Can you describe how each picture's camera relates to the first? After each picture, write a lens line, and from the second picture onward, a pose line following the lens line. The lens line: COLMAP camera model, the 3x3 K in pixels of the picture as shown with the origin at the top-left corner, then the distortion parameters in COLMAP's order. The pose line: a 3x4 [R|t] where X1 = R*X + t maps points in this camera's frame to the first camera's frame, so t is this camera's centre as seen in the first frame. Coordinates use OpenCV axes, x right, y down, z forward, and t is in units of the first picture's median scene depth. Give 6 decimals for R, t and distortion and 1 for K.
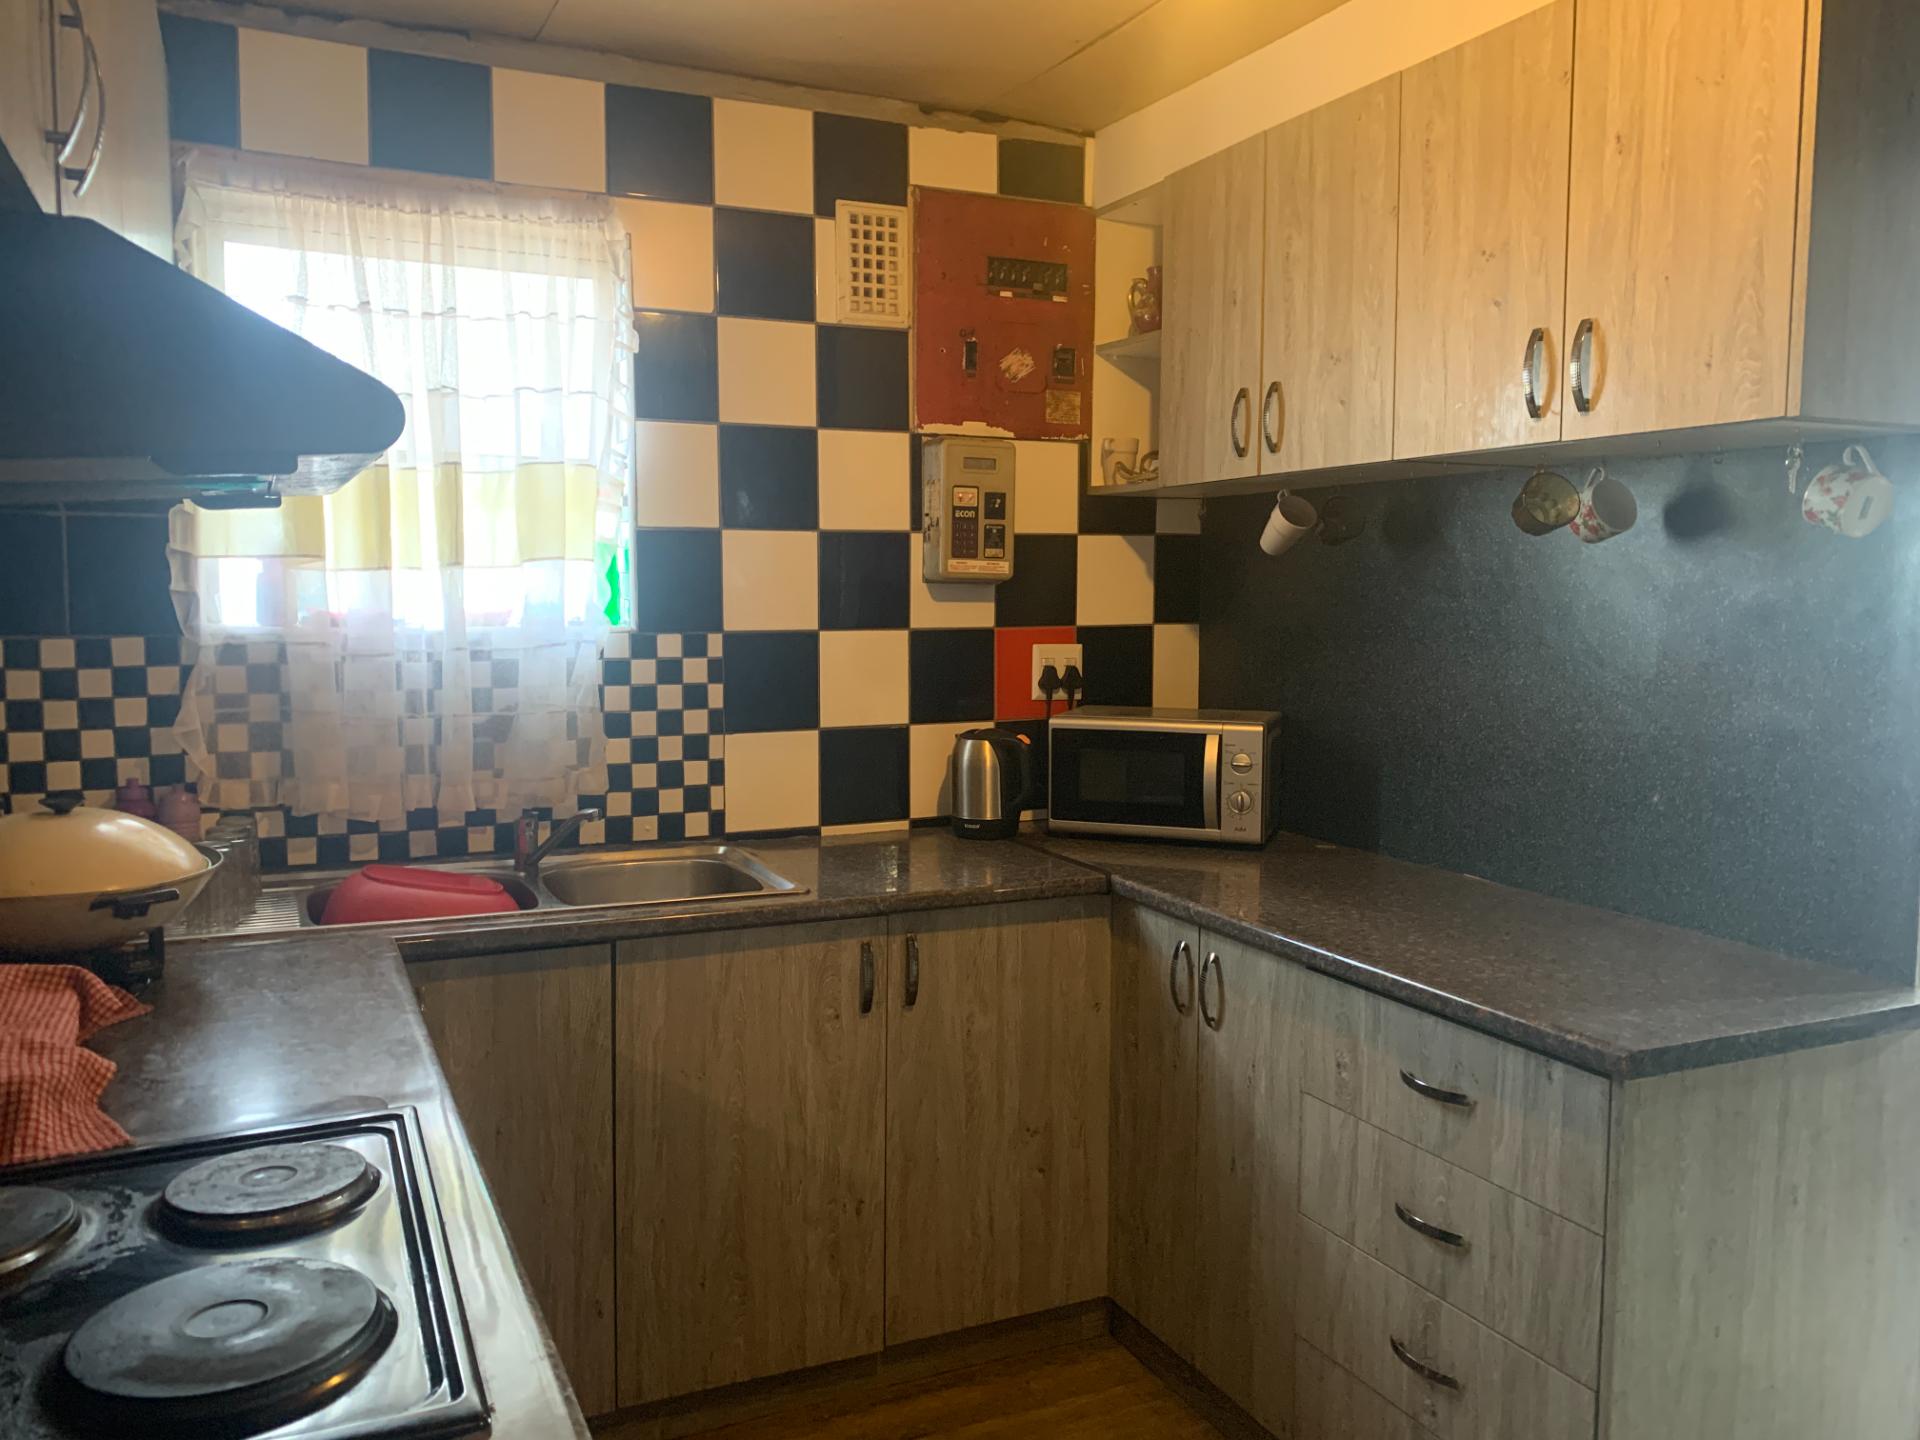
lens RADIAL K [[1451.1, 0, 911.4], [0, 1451.1, 719.5], [0, 0, 1]] dist [0.032514, -0.043213]
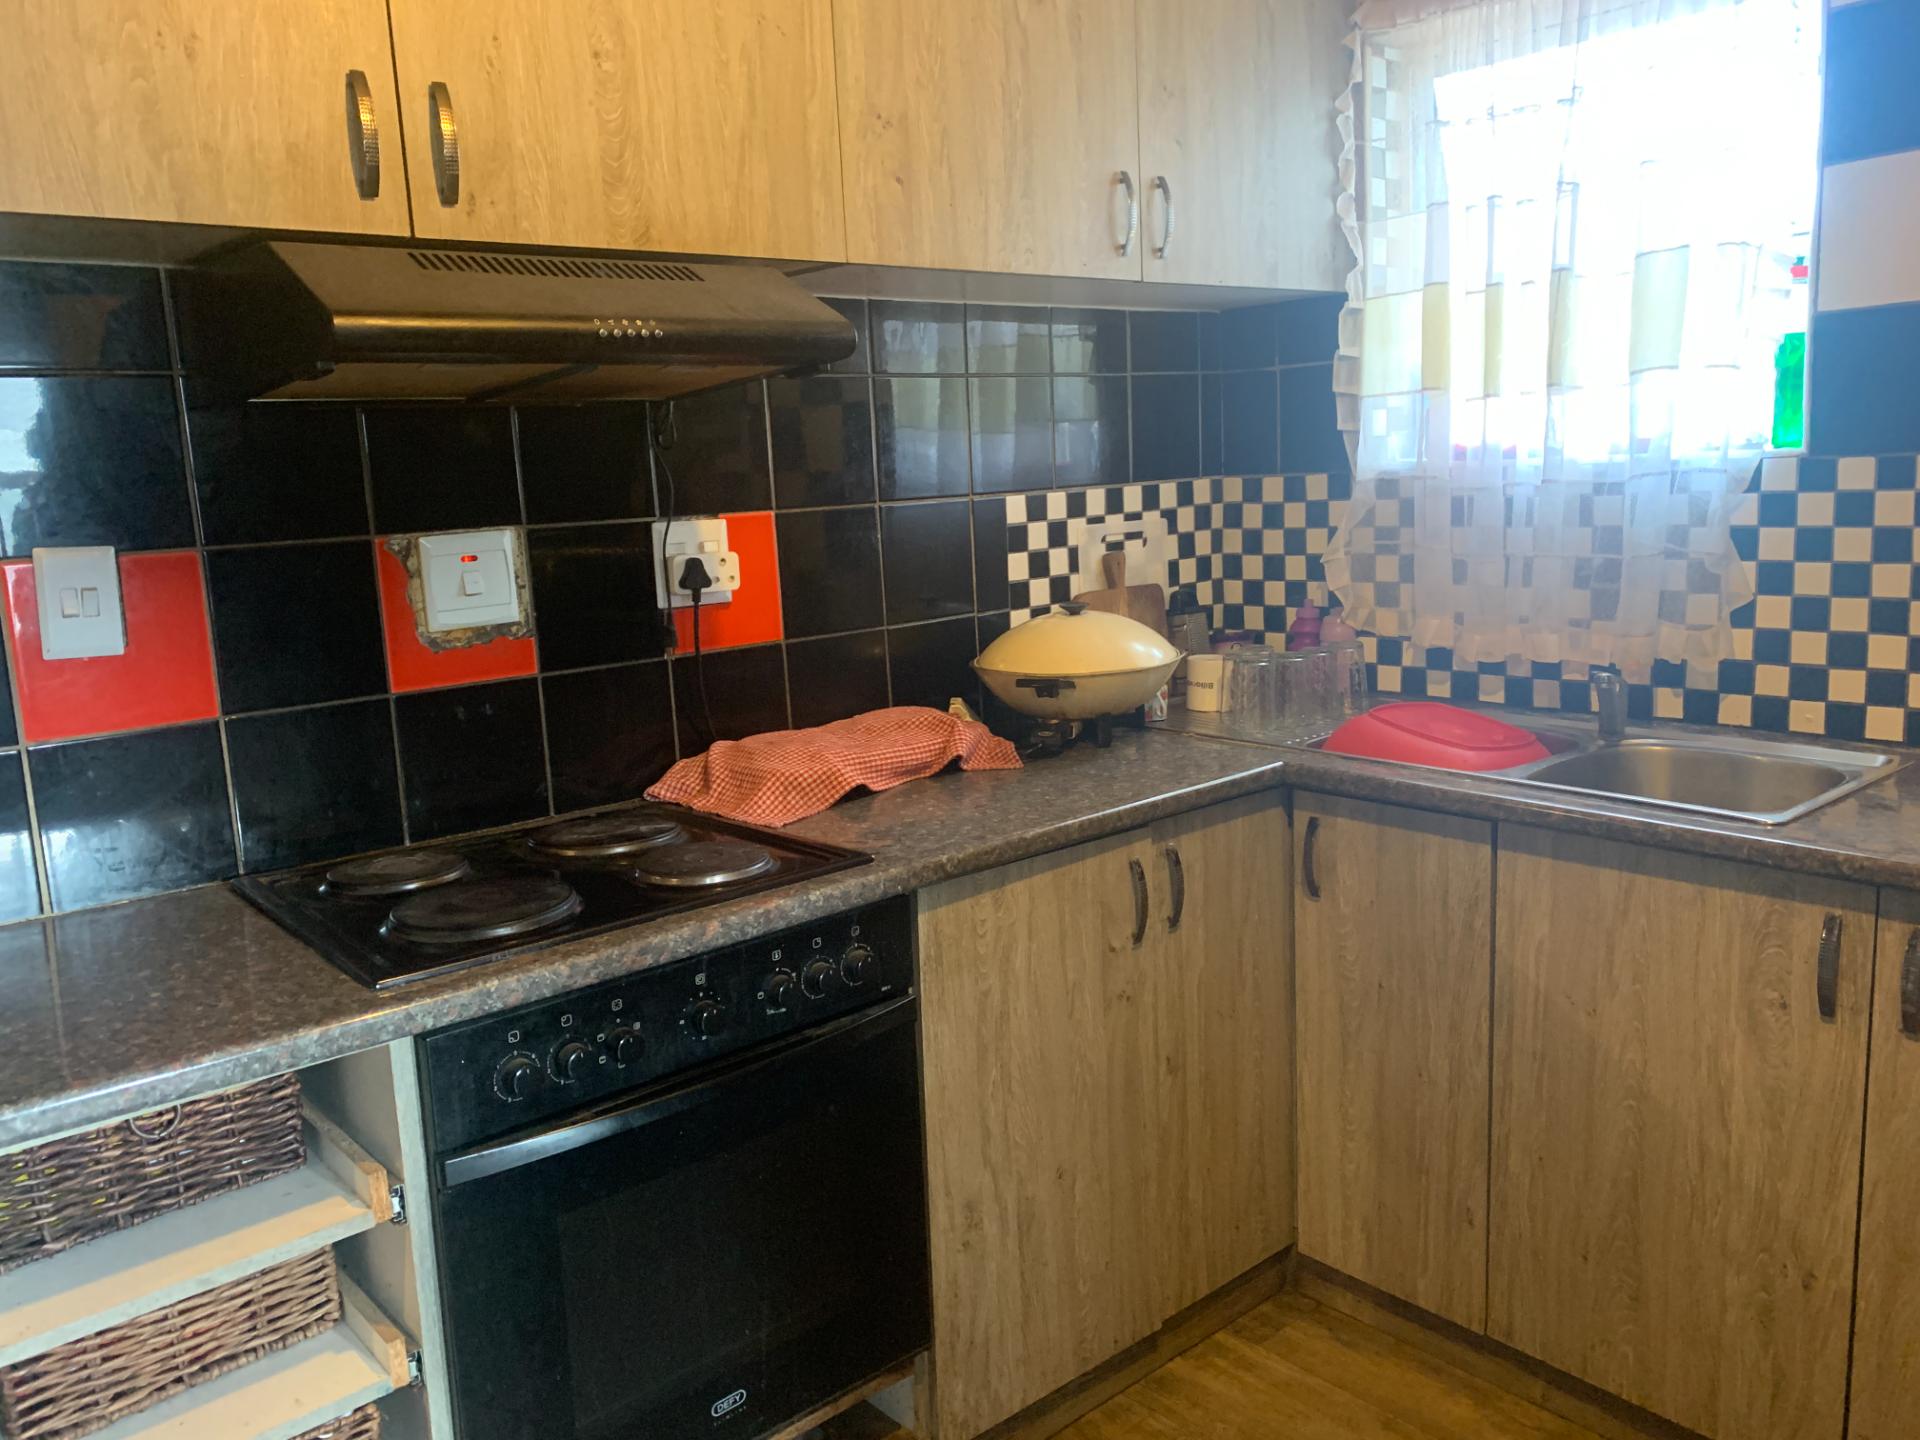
lens RADIAL K [[1451.1, 0, 964.8], [0, 1451.1, 705.5], [0, 0, 1]] dist [0.032514, -0.043213]
pose [[0.292854, 0.138332, -0.946098, 0.417758], [-0.038380, 0.990382, 0.132927, -0.015990], [0.955387, -0.002617, 0.295347, 0.355692]]
